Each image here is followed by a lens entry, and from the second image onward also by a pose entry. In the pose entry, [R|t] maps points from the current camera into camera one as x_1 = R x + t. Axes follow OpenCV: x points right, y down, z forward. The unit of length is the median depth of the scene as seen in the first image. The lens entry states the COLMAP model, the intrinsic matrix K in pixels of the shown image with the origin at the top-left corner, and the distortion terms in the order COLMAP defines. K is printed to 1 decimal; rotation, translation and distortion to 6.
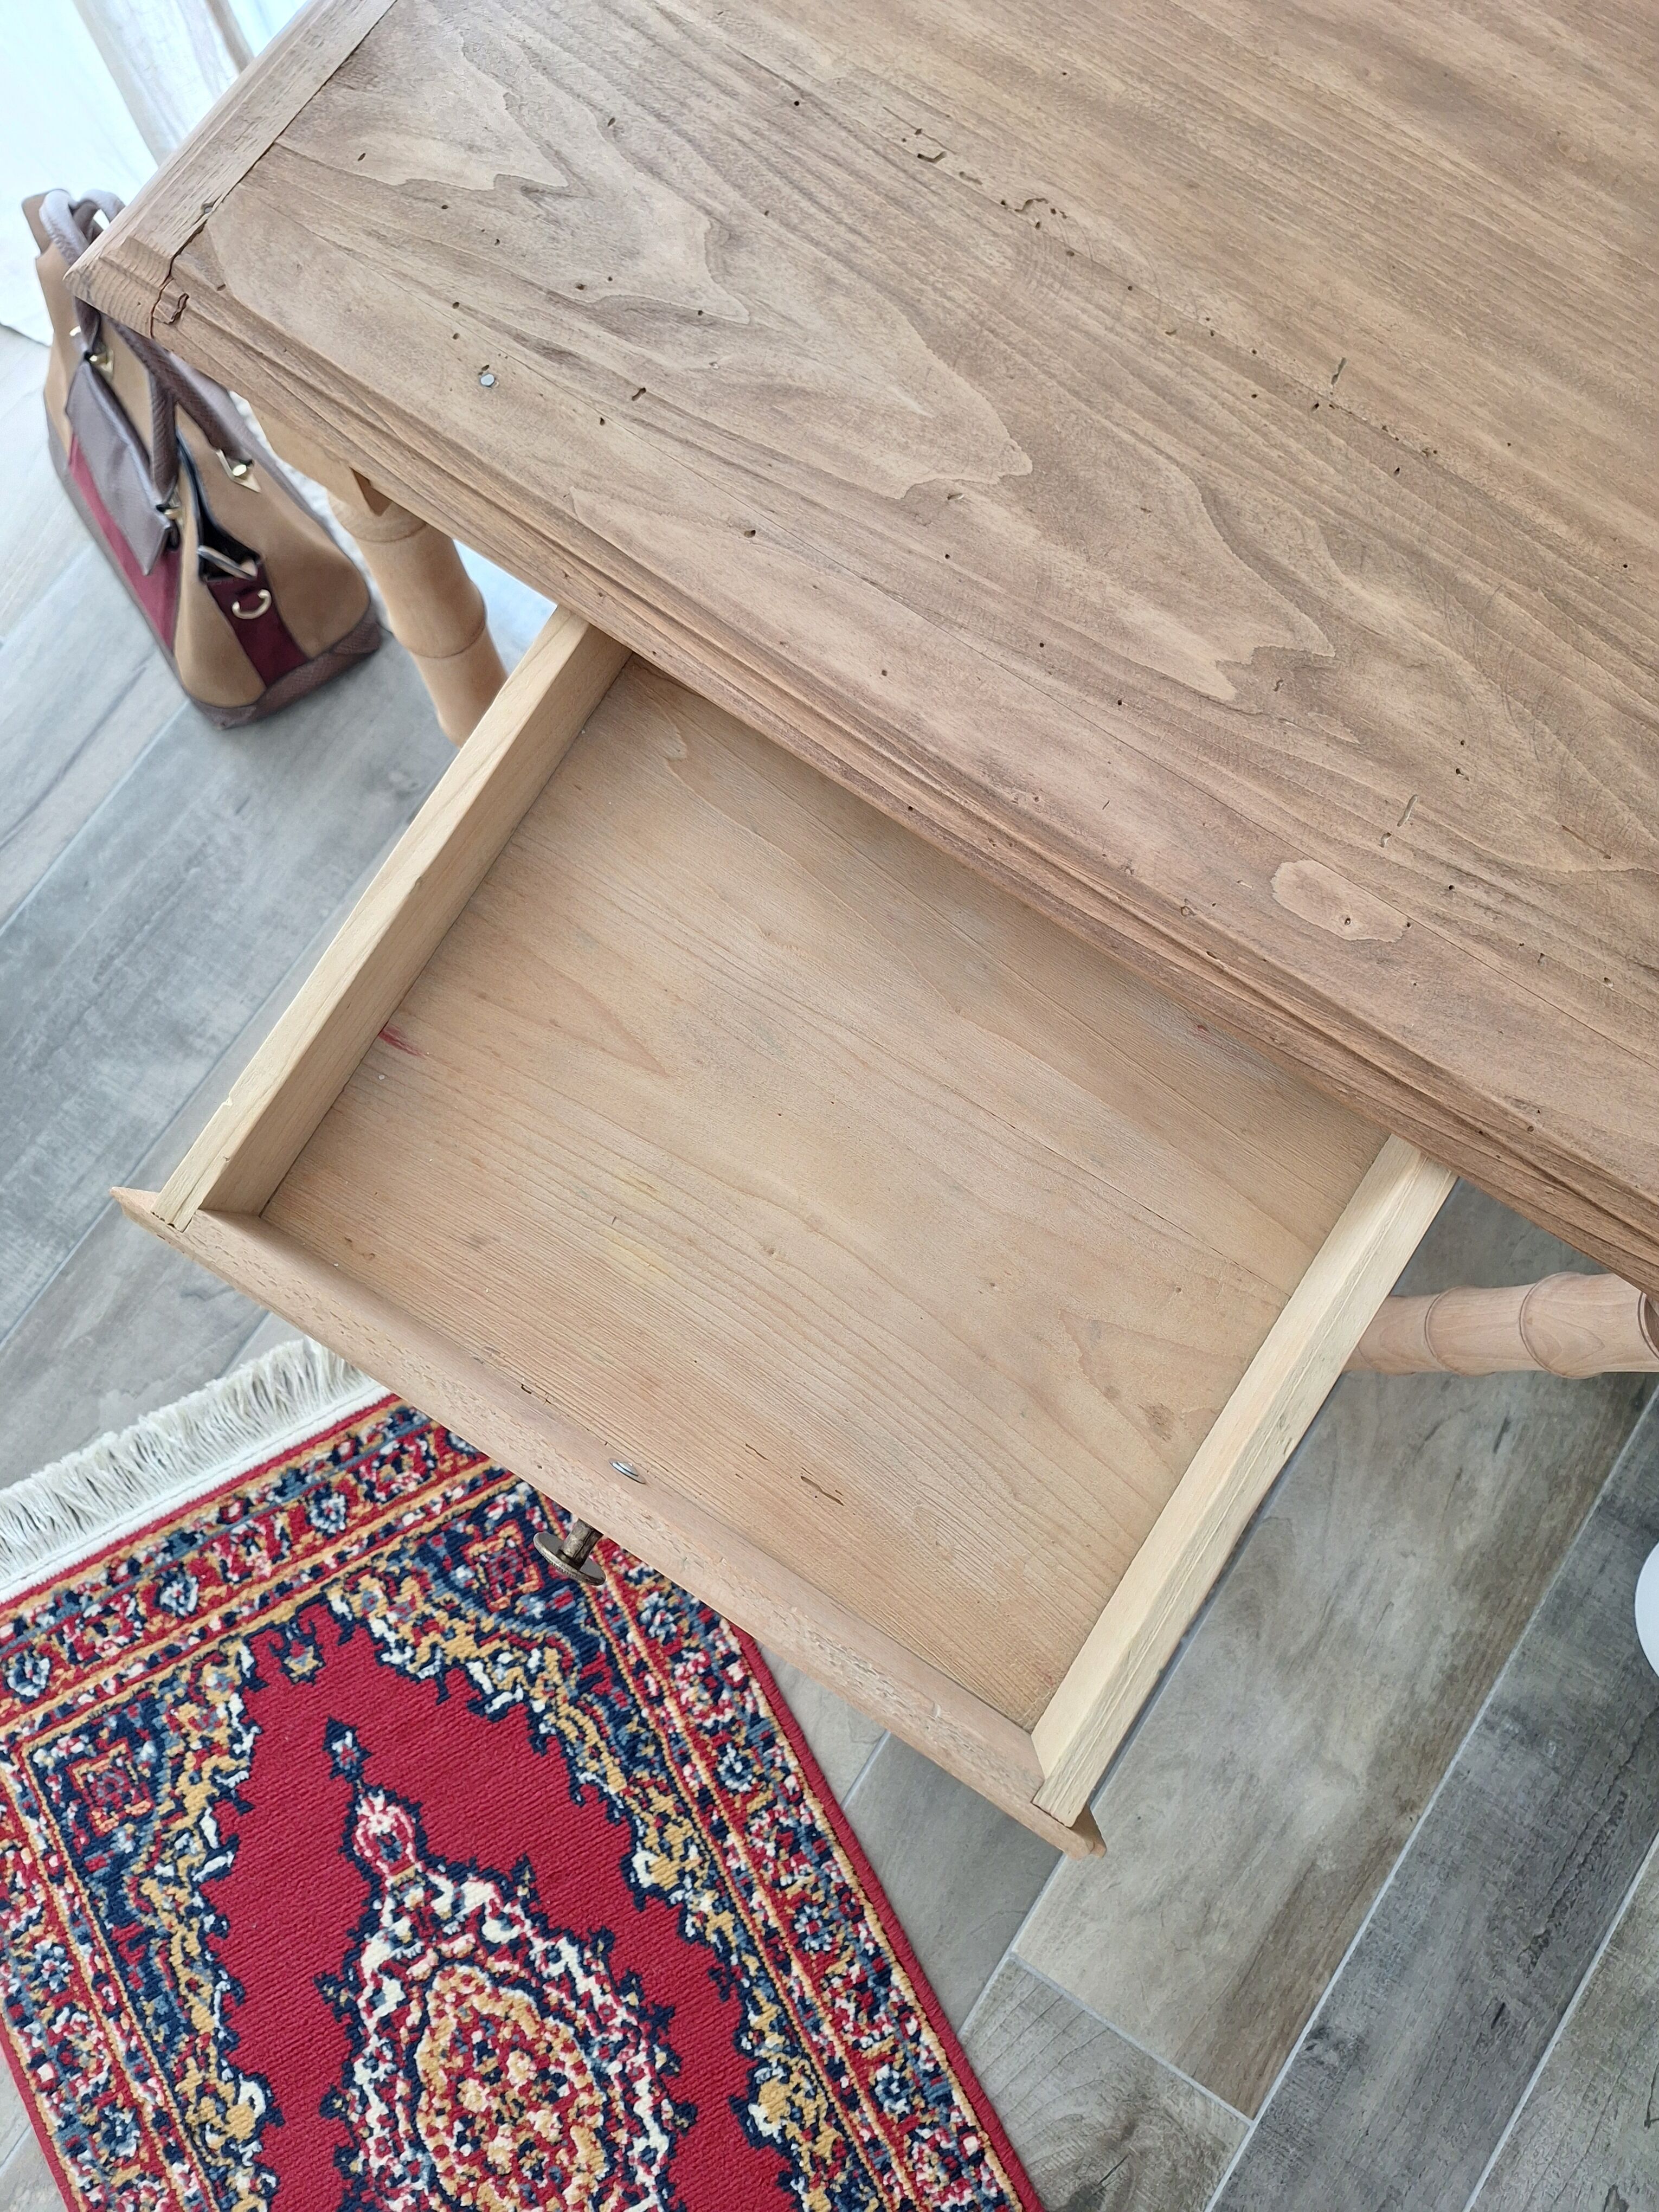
lens RADIAL K [[1538.4, 0, 851.4], [0, 1538.4, 1111.3], [0, 0, 1]] dist [0.066312, -0.090391]
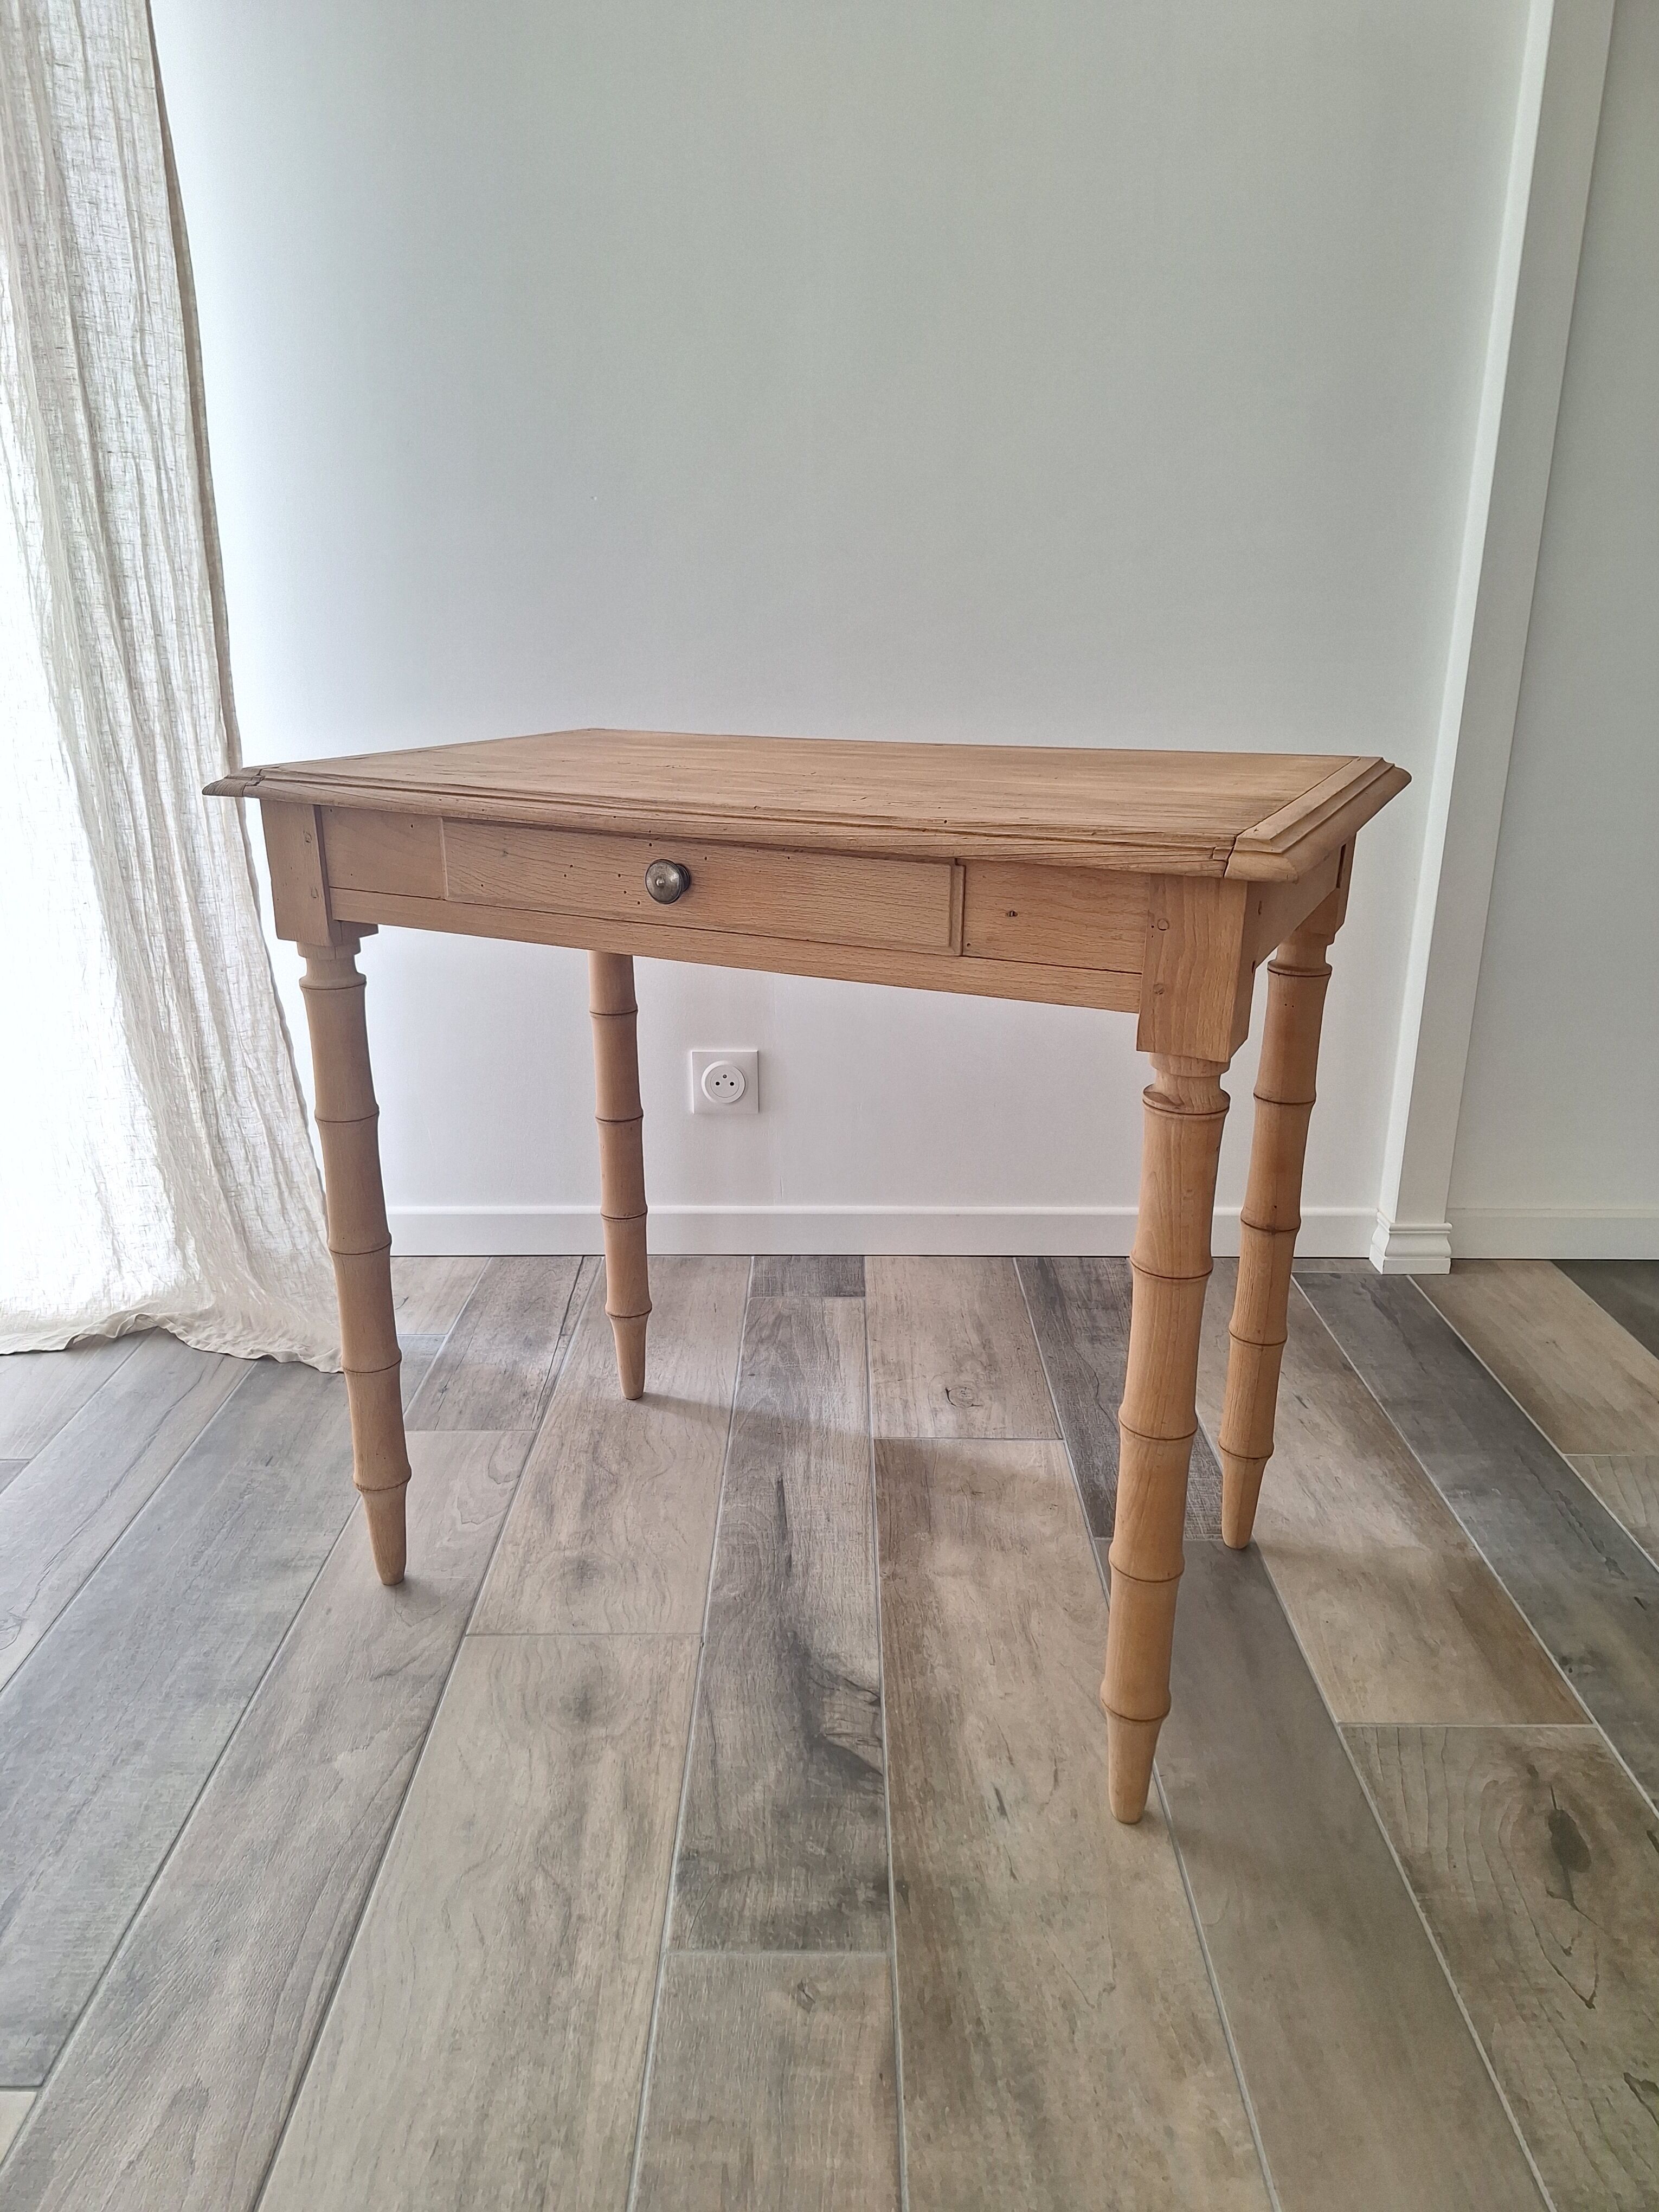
lens RADIAL K [[1525.8, 0, 830.3], [0, 1525.8, 1108.9], [0, 0, 1]] dist [0.106955, -0.122049]
pose [[0.836993, -0.192373, 0.512284, -0.676960], [0.540536, 0.436451, -0.719257, 0.945430], [-0.085222, 0.878922, 0.469291, 0.126133]]
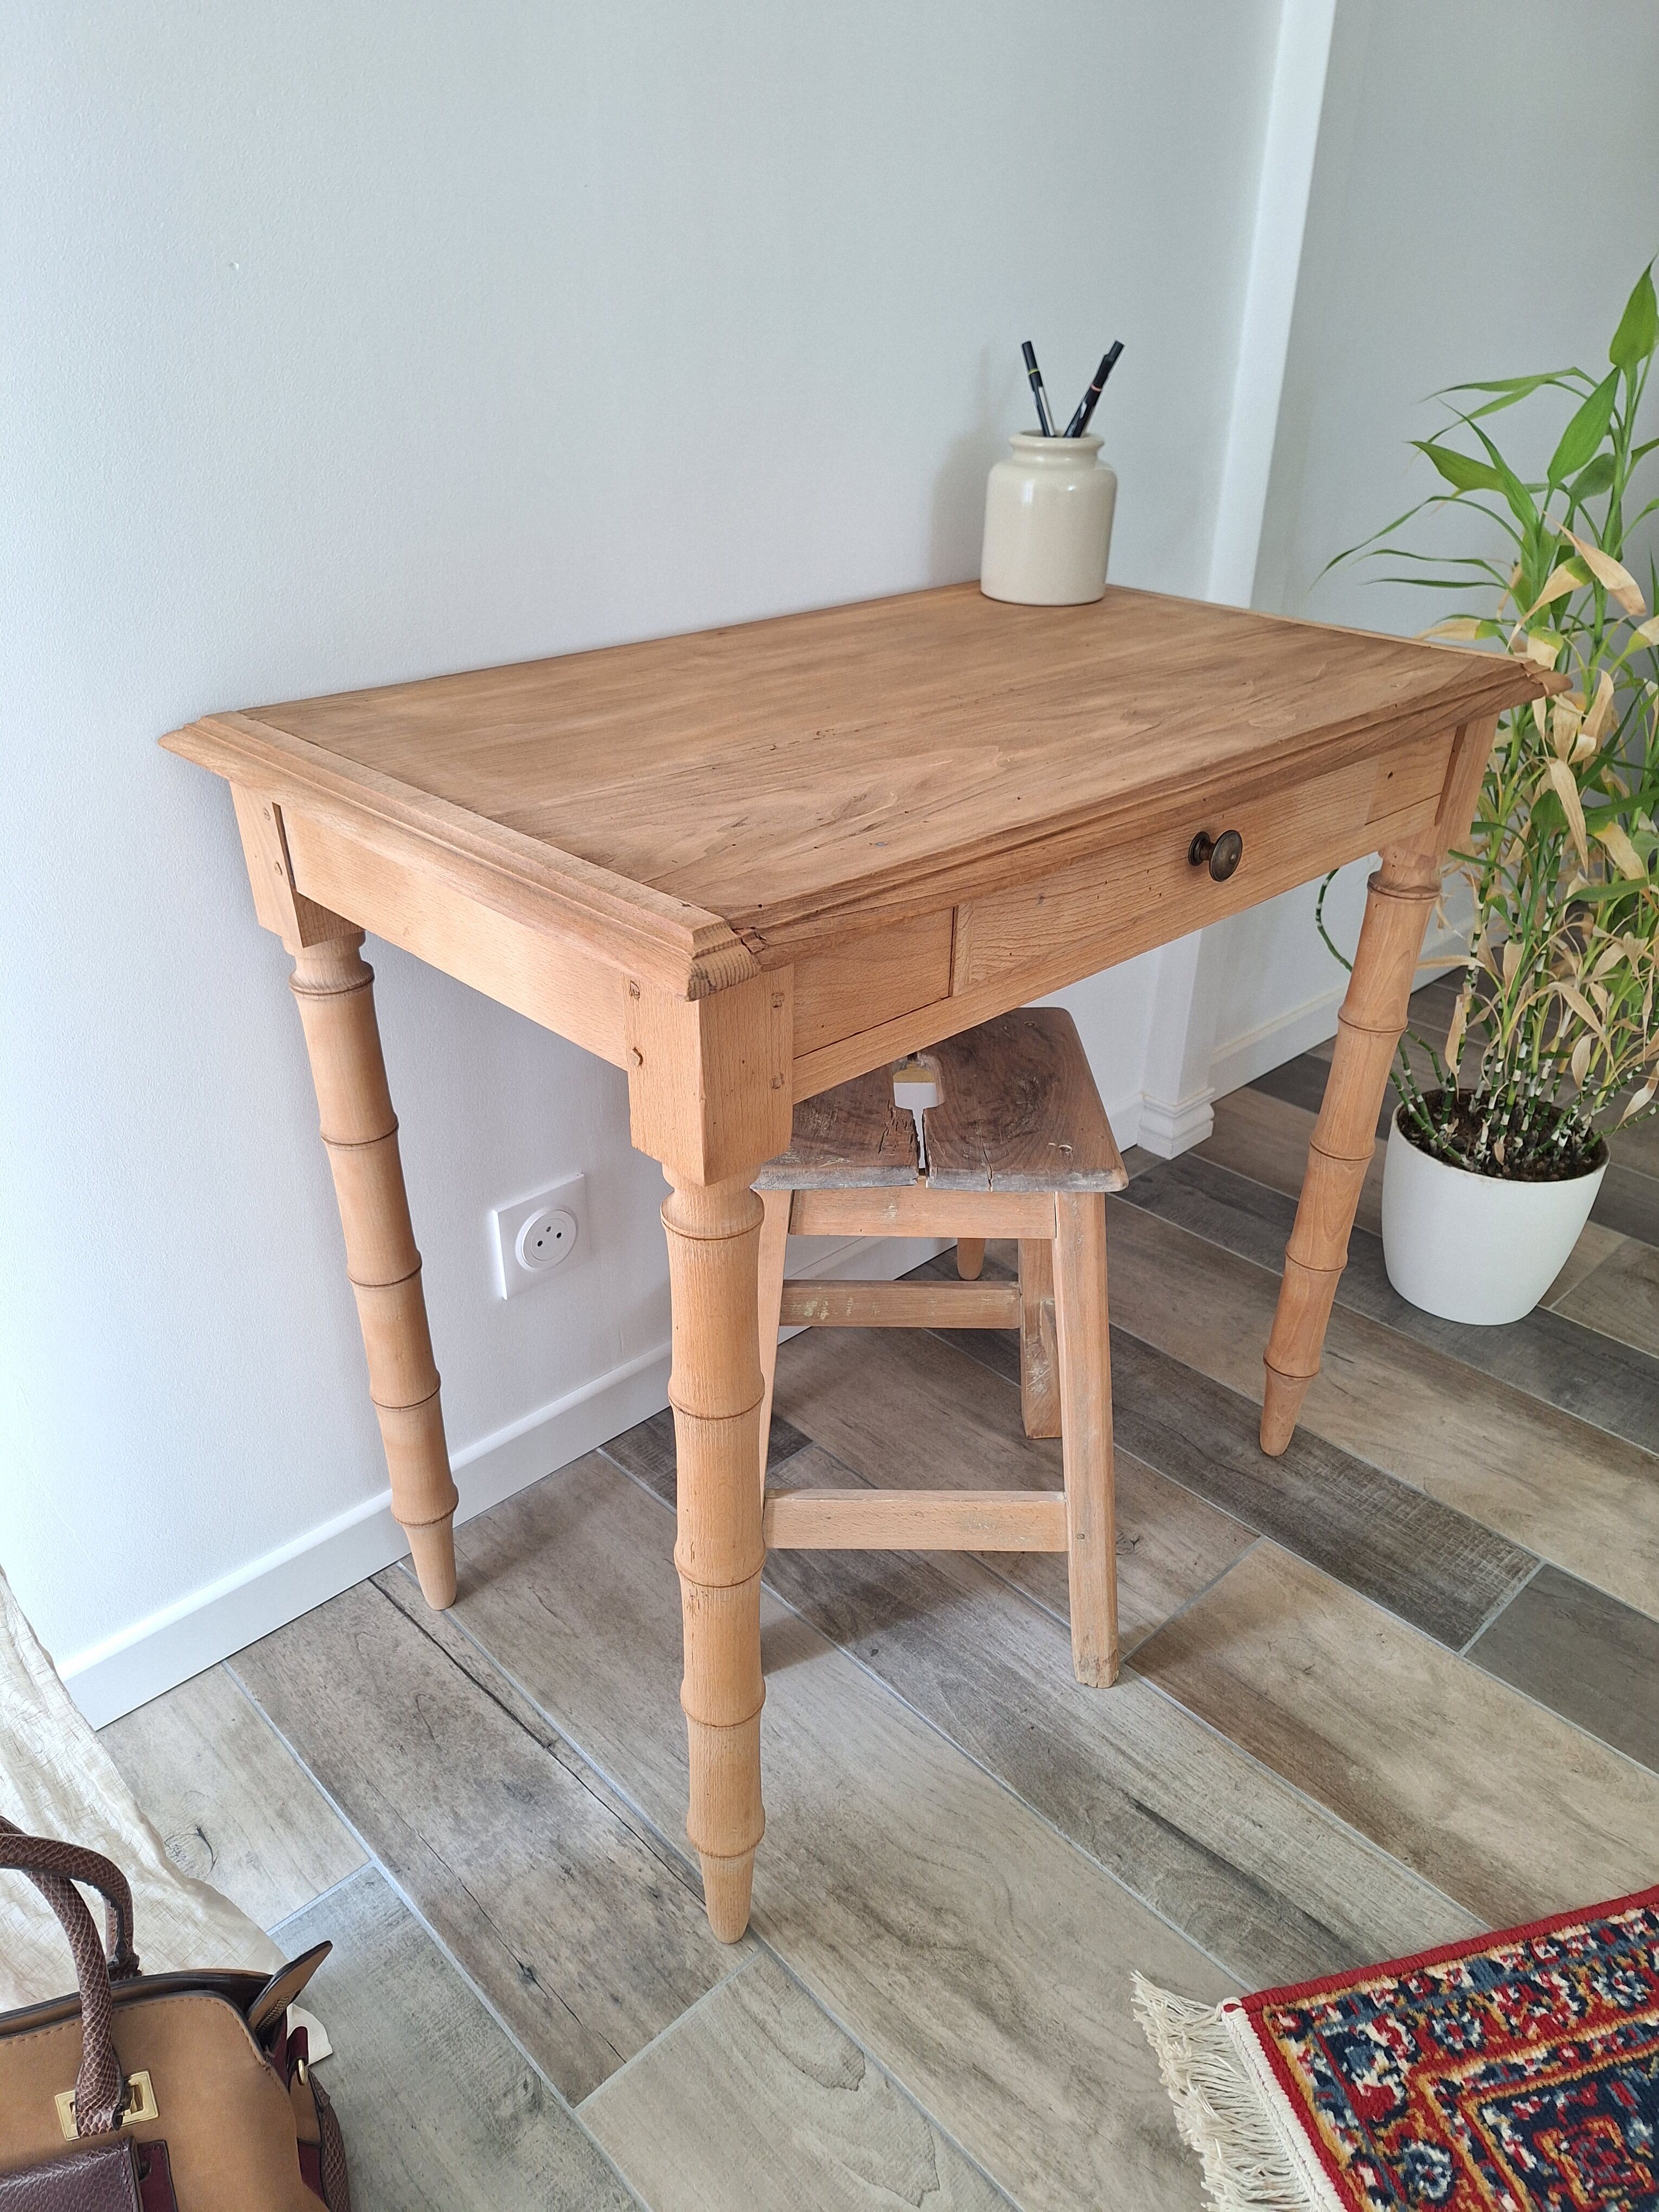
lens RADIAL K [[1547.7, 0, 821.4], [0, 1547.7, 1126.9], [0, 0, 1]] dist [0.030917, -0.017703]
pose [[0.225768, -0.494805, 0.839164, -0.733752], [0.955646, 0.279726, -0.092168, -0.154978], [-0.189131, 0.822752, 0.536012, 0.228486]]
